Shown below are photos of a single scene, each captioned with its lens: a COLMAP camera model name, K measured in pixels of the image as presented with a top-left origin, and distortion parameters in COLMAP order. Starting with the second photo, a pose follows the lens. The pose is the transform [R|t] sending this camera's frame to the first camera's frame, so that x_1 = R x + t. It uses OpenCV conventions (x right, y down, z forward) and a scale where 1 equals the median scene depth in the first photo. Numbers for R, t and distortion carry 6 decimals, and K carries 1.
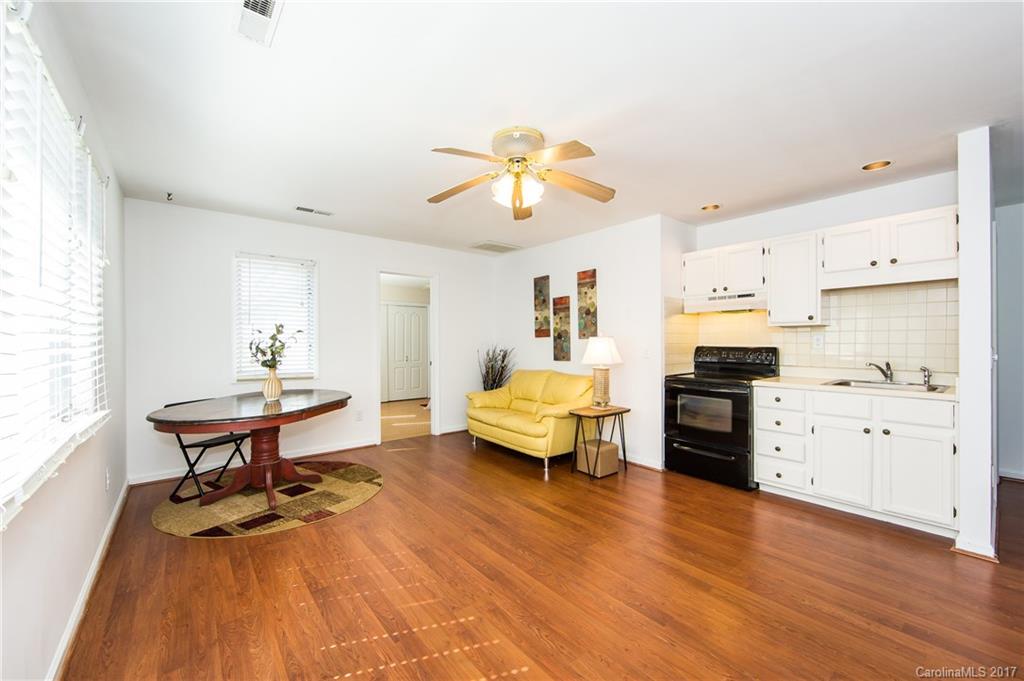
lens RADIAL K [[404.8, 0, 515.9], [0, 404.8, 341.0], [0, 0, 1]] dist [-0.001494, -0.000398]
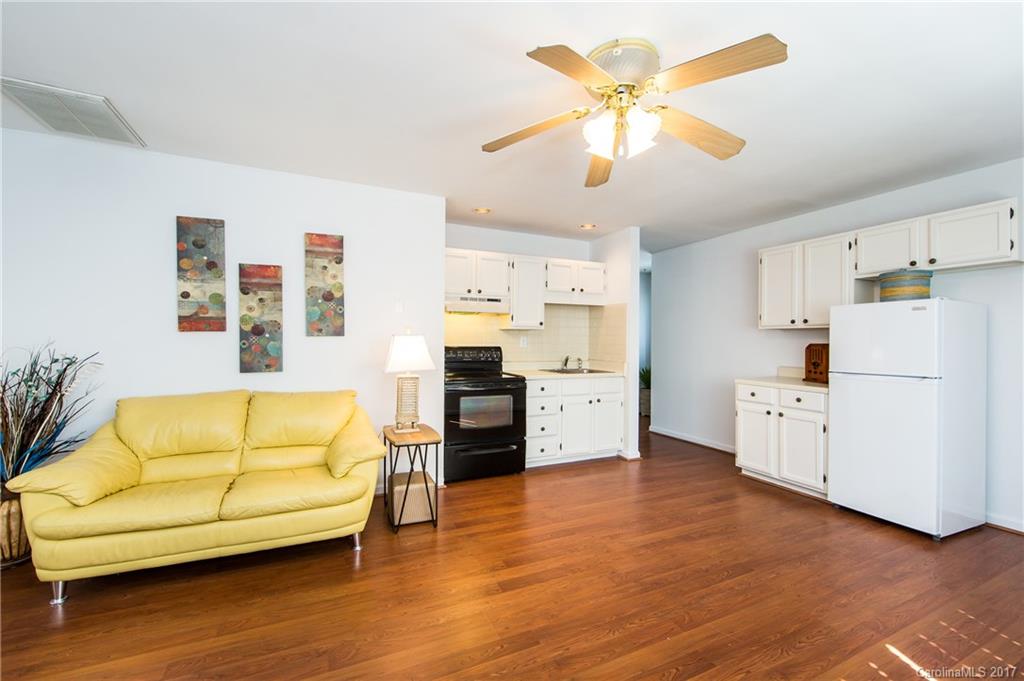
lens RADIAL K [[404.8, 0, 514.5], [0, 404.8, 342.3], [0, 0, 1]] dist [-0.001494, -0.000398]
pose [[0.263846, -0.000959, 0.964564, -0.388374], [-0.009951, 0.999944, 0.003716, -0.001159], [-0.964513, -0.010579, 0.263822, 0.519086]]
